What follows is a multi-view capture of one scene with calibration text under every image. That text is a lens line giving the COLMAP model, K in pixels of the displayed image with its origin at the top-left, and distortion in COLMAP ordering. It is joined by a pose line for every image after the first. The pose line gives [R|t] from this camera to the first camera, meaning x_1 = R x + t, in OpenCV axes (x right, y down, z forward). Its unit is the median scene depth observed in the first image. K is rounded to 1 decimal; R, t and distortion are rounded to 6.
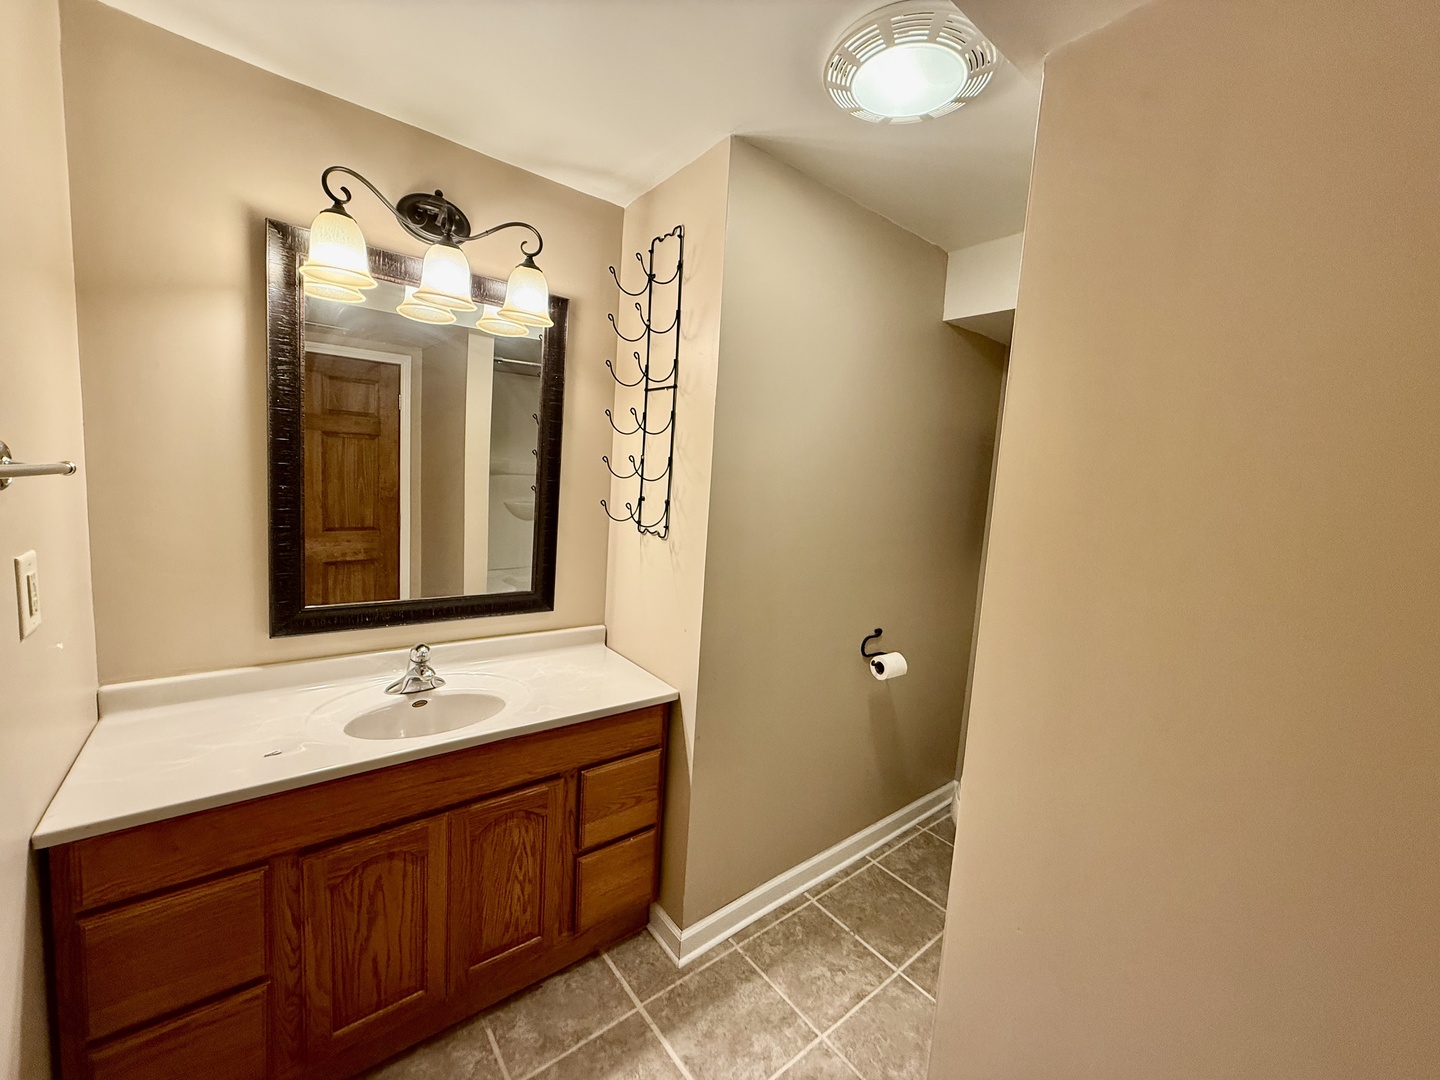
lens RADIAL K [[572.1, 0, 720.0], [0, 572.1, 540.0], [0, 0, 1]] dist [0.000414, -0.000043]
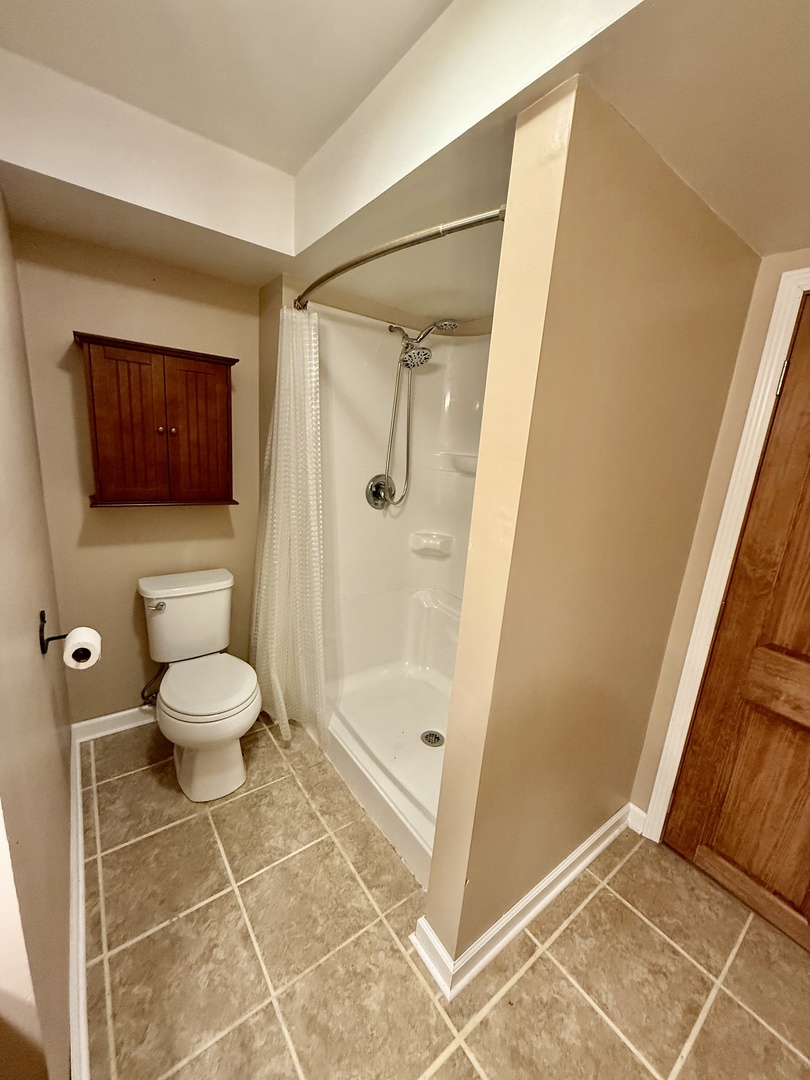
lens RADIAL K [[429.1, 0, 405.0], [0, 429.1, 540.0], [0, 0, 1]] dist [0.000414, -0.000043]
pose [[0.031059, -0.287568, 0.957256, -0.260983], [0.039880, 0.957312, 0.286291, -0.089888], [-0.998722, 0.029283, 0.041201, 0.612045]]
